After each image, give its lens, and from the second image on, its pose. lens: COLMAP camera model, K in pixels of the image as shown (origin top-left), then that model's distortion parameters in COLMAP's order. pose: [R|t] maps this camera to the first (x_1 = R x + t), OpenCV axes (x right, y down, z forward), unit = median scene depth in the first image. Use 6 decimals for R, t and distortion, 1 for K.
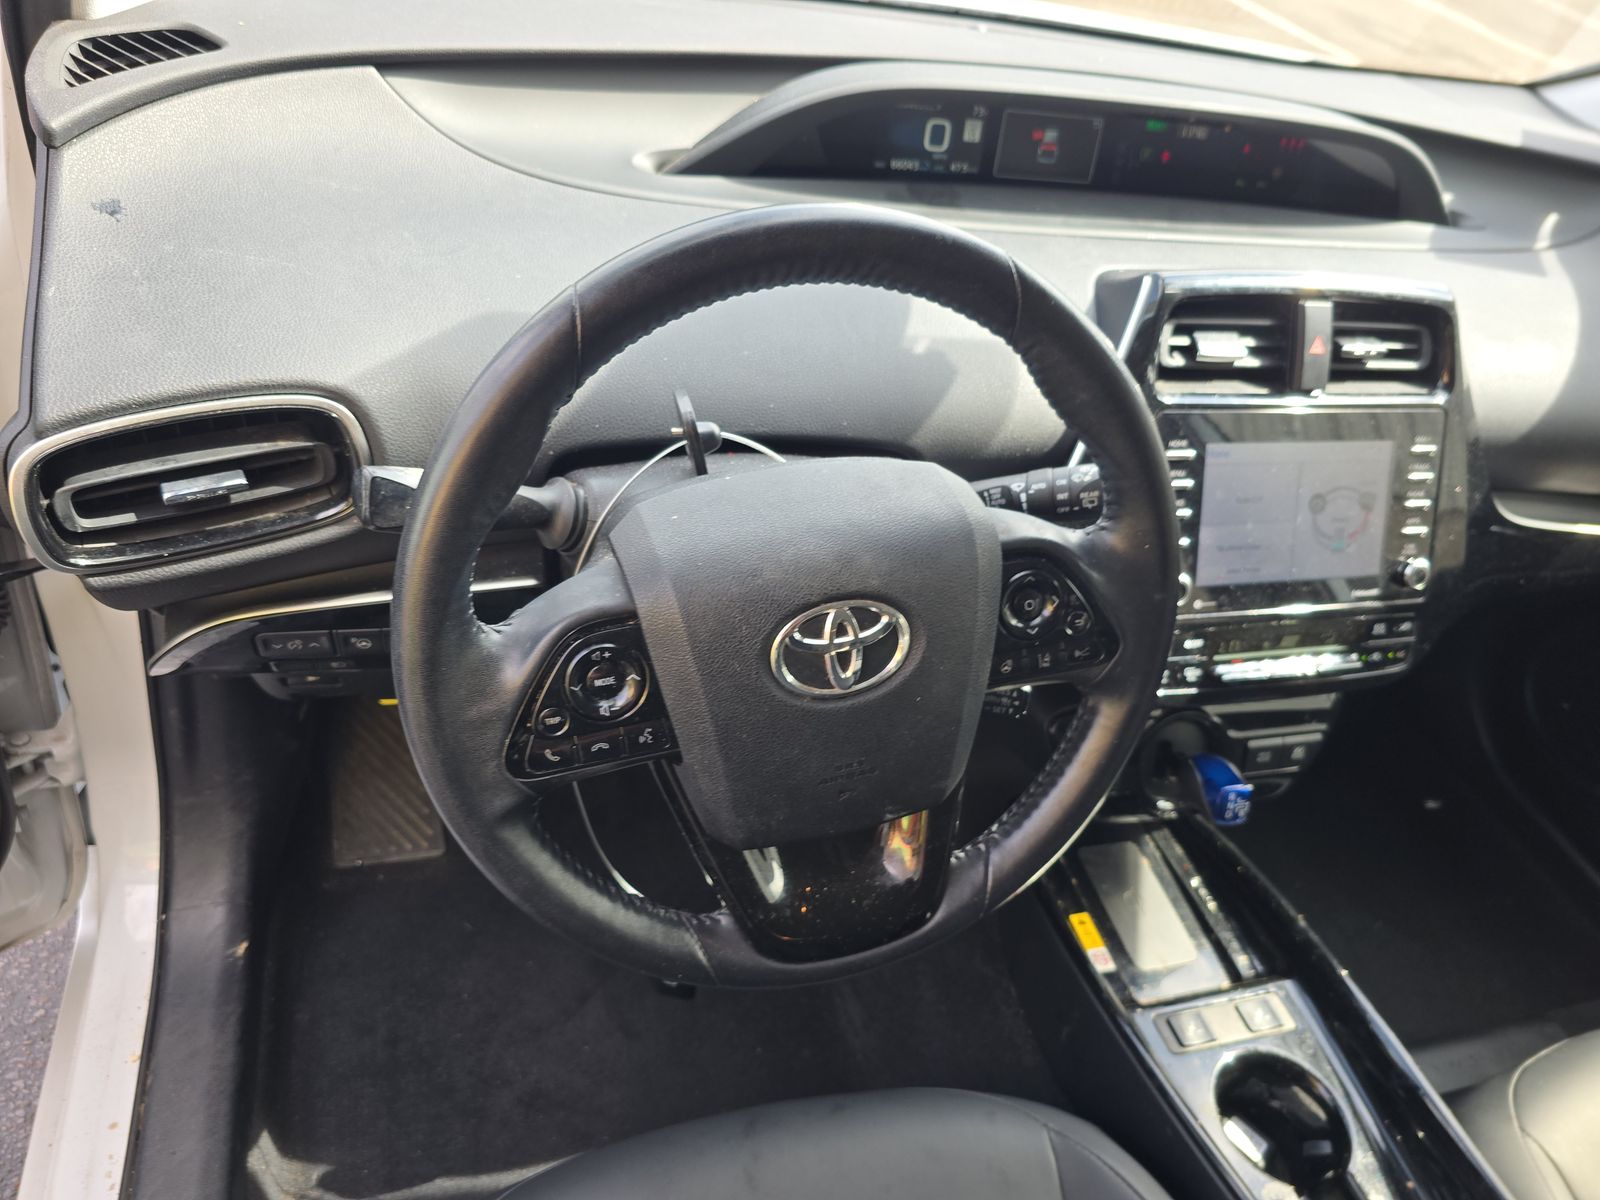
lens RADIAL K [[1071.3, 0, 800.0], [0, 1071.3, 600.0], [0, 0, 1]] dist [0.043680, -0.076213]
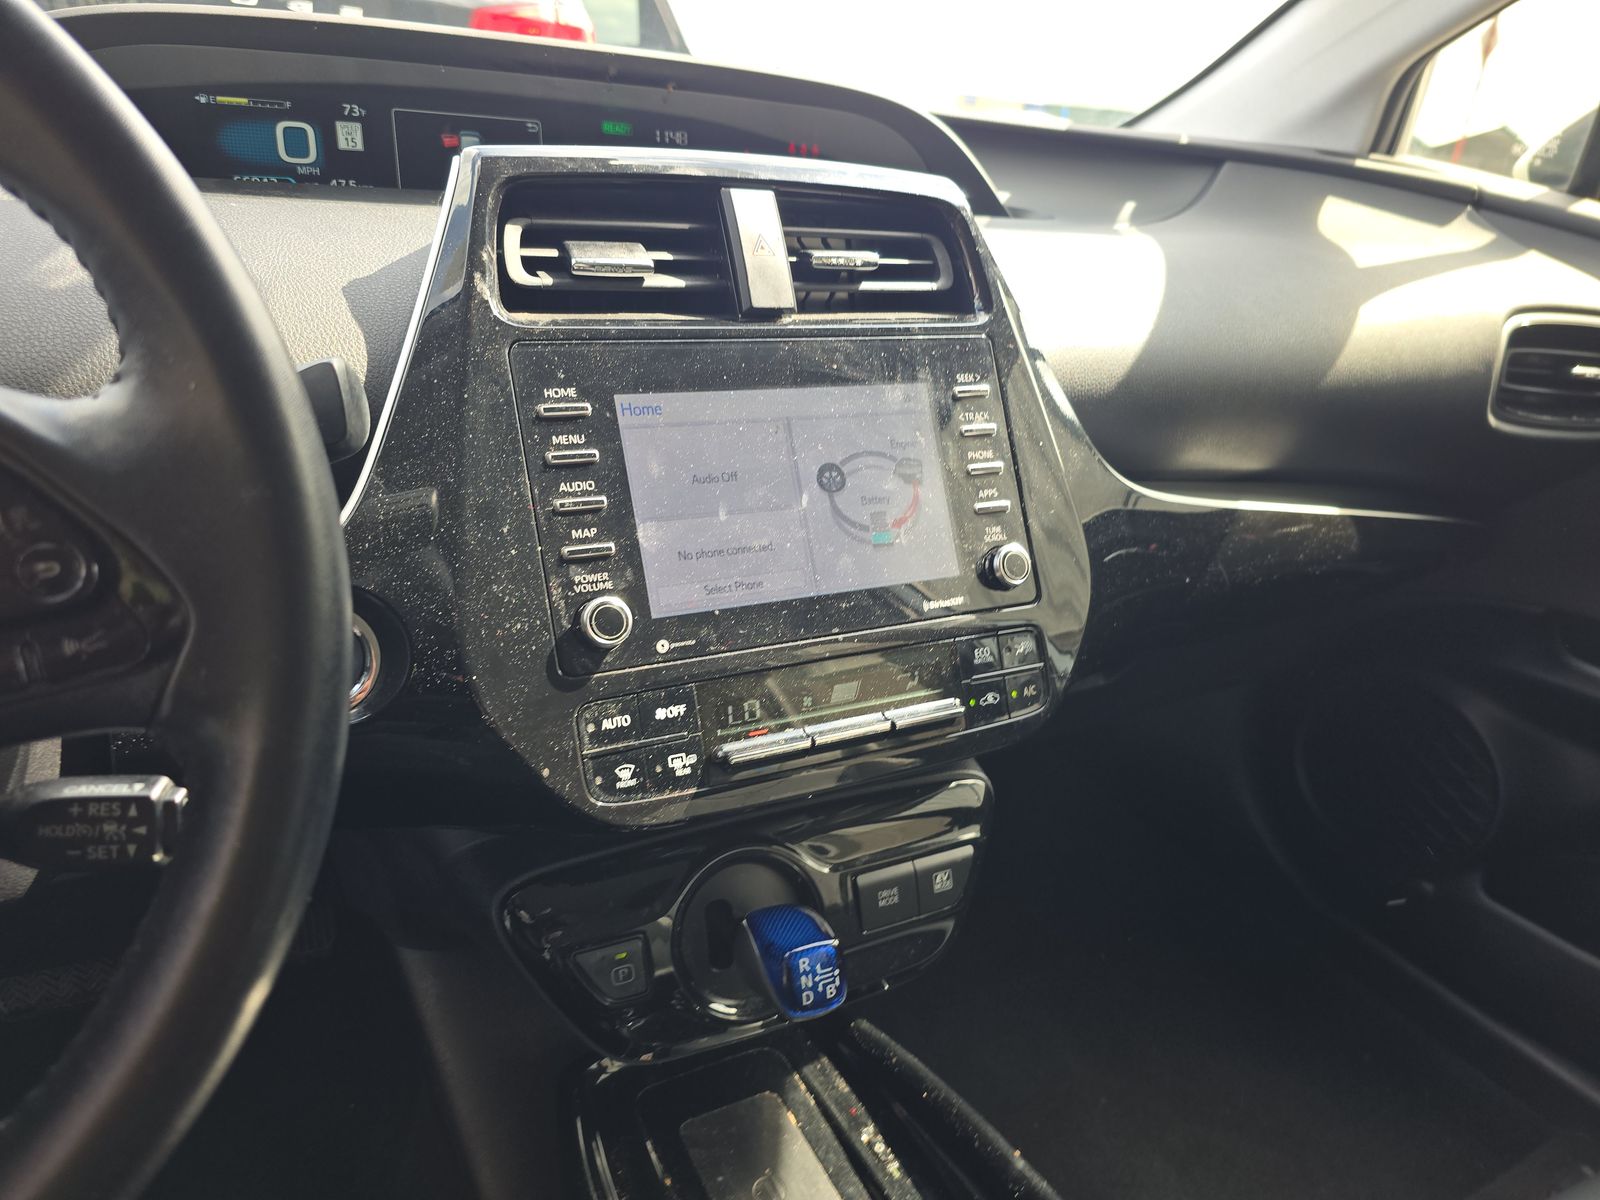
lens RADIAL K [[1071.3, 0, 800.0], [0, 1071.3, 600.0], [0, 0, 1]] dist [0.043680, -0.076213]
pose [[0.973074, -0.162696, 0.163269, 0.330490], [0.200150, 0.947734, -0.248475, 0.137294], [-0.114309, 0.274463, 0.954779, 0.380202]]
